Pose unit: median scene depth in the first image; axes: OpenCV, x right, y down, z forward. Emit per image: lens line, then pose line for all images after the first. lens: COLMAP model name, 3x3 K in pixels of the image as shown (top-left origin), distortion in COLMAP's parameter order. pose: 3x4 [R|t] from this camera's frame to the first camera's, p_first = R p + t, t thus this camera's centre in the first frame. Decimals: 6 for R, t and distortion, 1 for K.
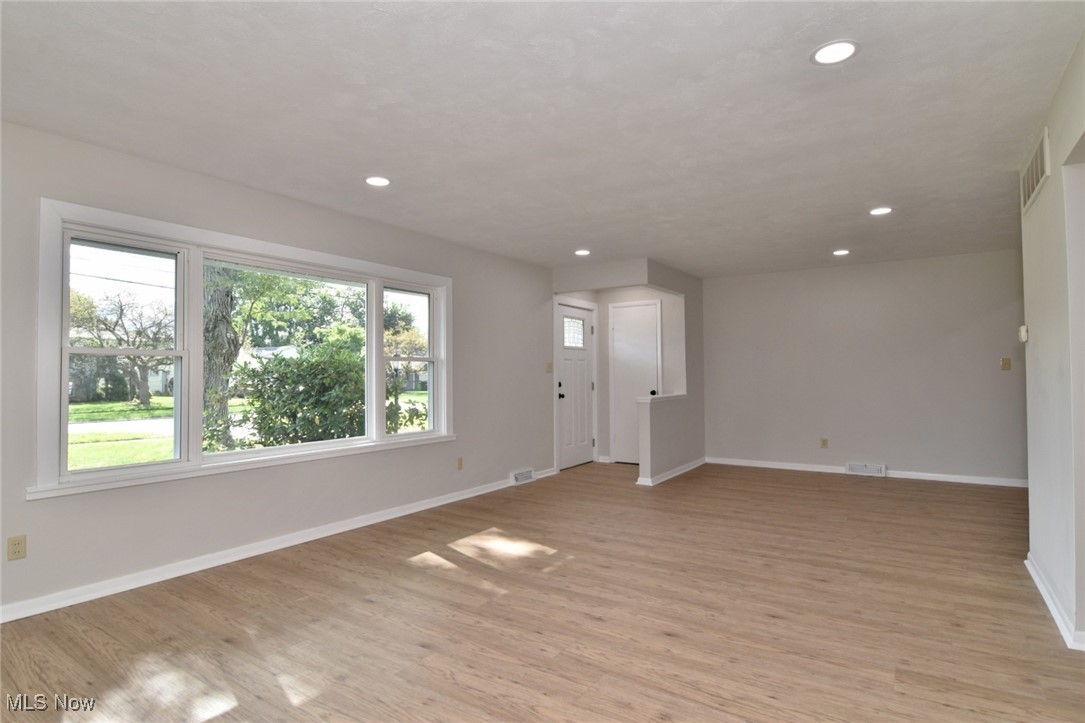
lens RADIAL K [[575.0, 0, 542.5], [0, 575.0, 361.5], [0, 0, 1]] dist [-0.000263, -0.012054]
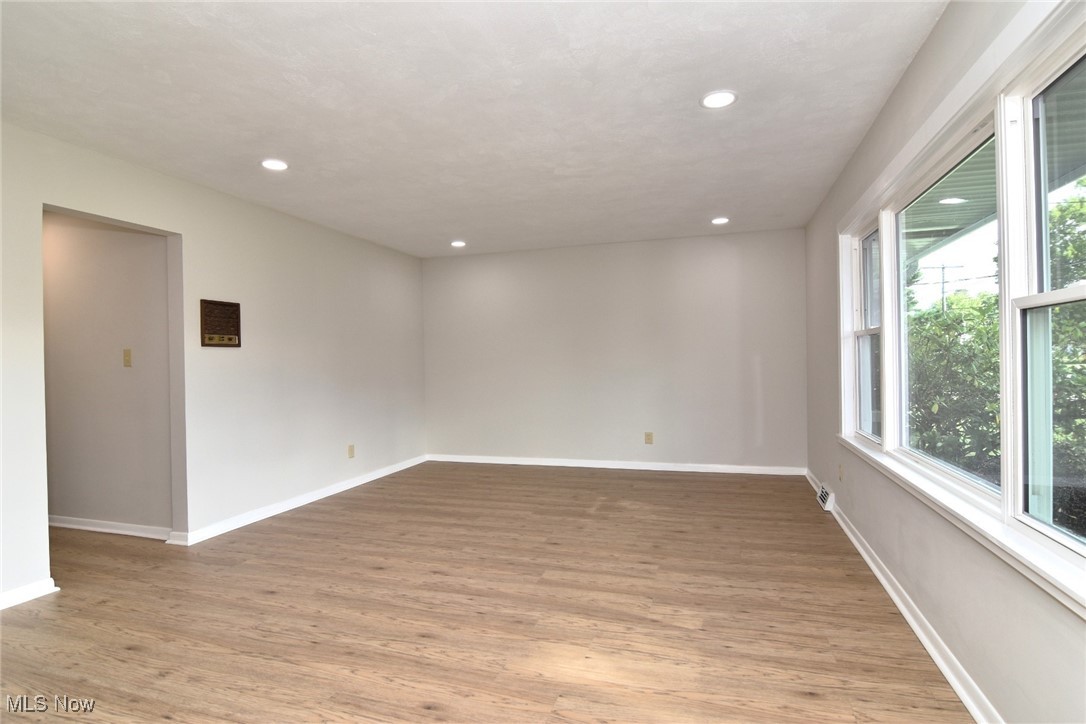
lens RADIAL K [[575.5, 0, 543.0], [0, 575.5, 362.0], [0, 0, 1]] dist [-0.000263, -0.012054]
pose [[-0.960503, 0.025719, -0.277079, 0.191572], [0.031779, 0.999343, -0.017402, 0.045312], [0.276450, -0.025520, -0.960690, 2.085145]]
